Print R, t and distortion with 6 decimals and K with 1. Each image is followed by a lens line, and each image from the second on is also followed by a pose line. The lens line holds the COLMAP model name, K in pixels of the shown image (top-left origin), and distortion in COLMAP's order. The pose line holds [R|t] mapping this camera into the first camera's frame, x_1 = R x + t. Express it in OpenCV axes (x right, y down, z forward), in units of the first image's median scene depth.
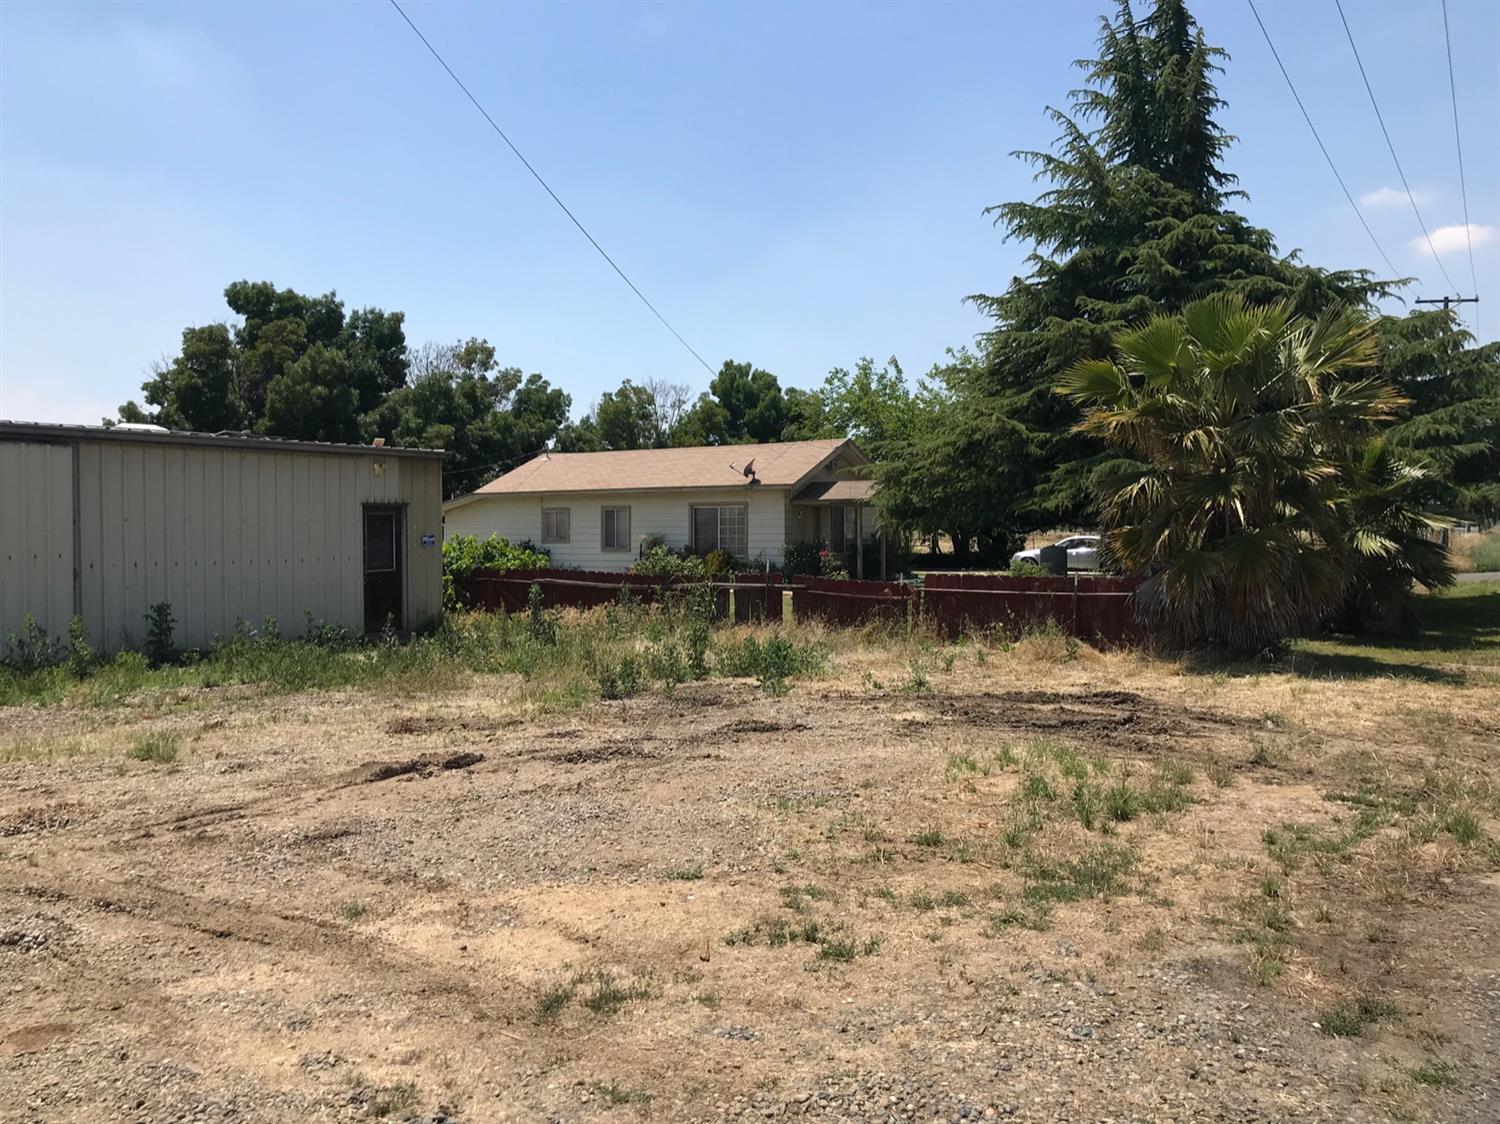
lens RADIAL K [[1233.2, 0, 753.7], [0, 1233.2, 560.5], [0, 0, 1]] dist [0.013729, -0.002304]
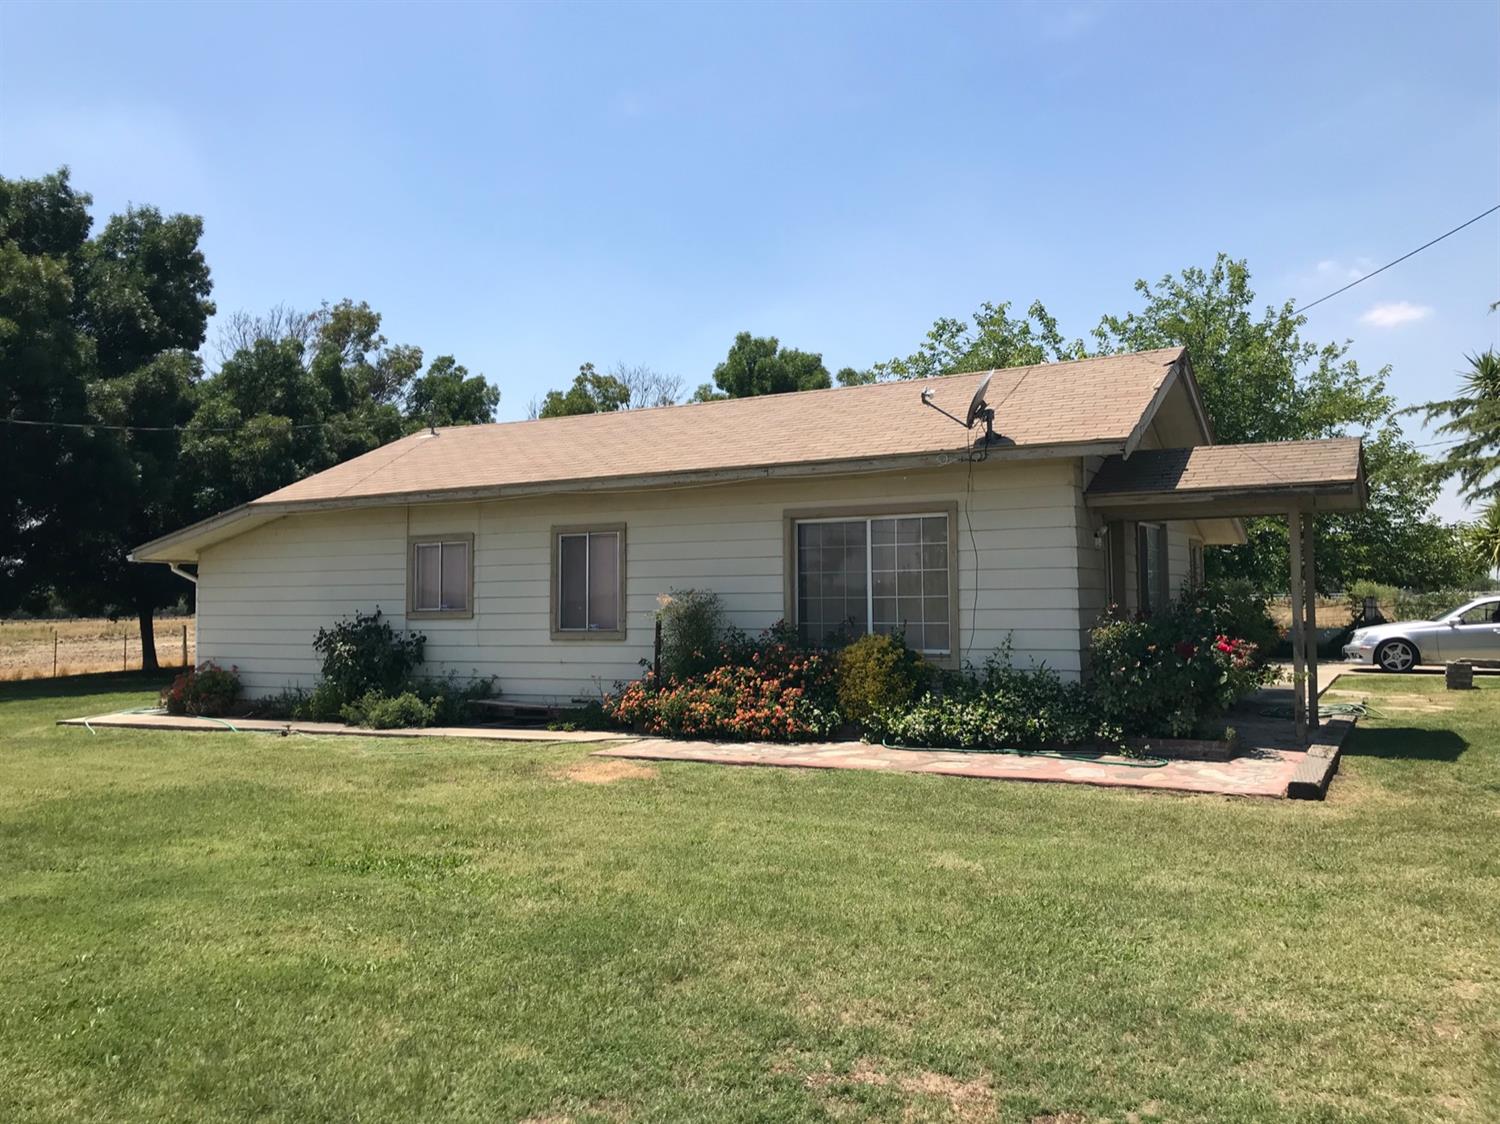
lens RADIAL K [[1233.2, 0, 744.9], [0, 1233.2, 558.7], [0, 0, 1]] dist [0.013729, -0.002304]
pose [[0.999193, -0.006257, 0.039665, -0.053536], [0.008567, 0.998261, -0.058329, -0.006661], [-0.039231, 0.058622, 0.997509, 0.417040]]
